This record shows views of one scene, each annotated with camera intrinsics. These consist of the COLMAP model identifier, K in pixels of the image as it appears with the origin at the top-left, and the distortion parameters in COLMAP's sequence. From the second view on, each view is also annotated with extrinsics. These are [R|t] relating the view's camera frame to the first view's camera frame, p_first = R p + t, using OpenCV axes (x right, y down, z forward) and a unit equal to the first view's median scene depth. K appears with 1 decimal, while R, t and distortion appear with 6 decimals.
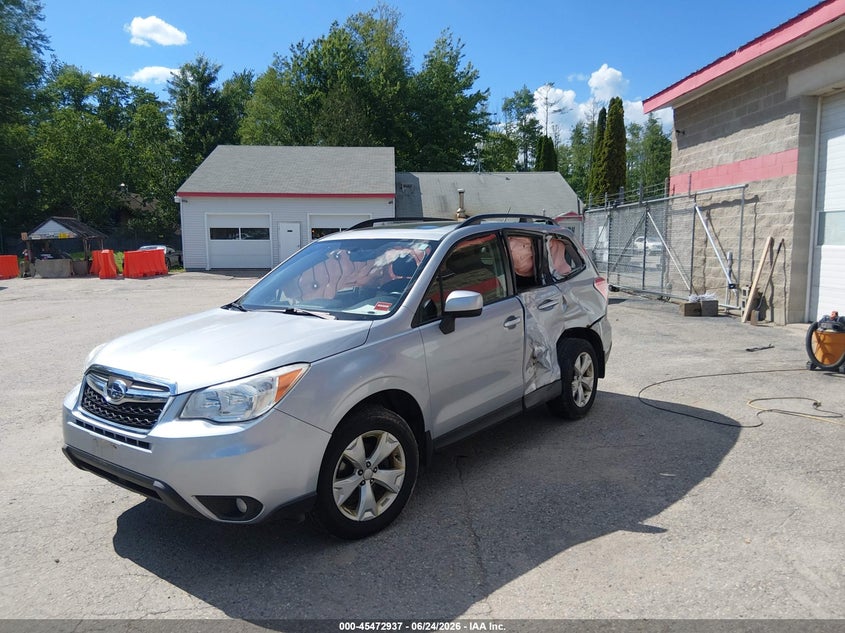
lens RADIAL K [[623.7, 0, 422.5], [0, 623.7, 316.5], [0, 0, 1]] dist [0.057995, -0.096275]
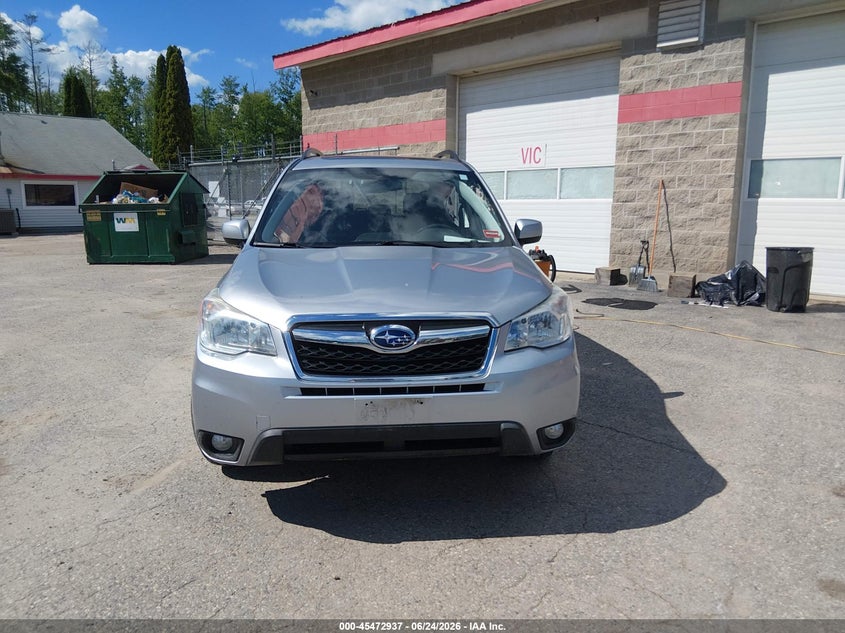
lens RADIAL K [[623.7, 0, 422.5], [0, 623.7, 316.5], [0, 0, 1]] dist [0.057995, -0.096275]
pose [[0.748103, -0.106945, 0.654908, -0.244132], [0.067187, 0.994063, 0.085580, 0.006264], [-0.660172, -0.020021, 0.750847, 0.095969]]
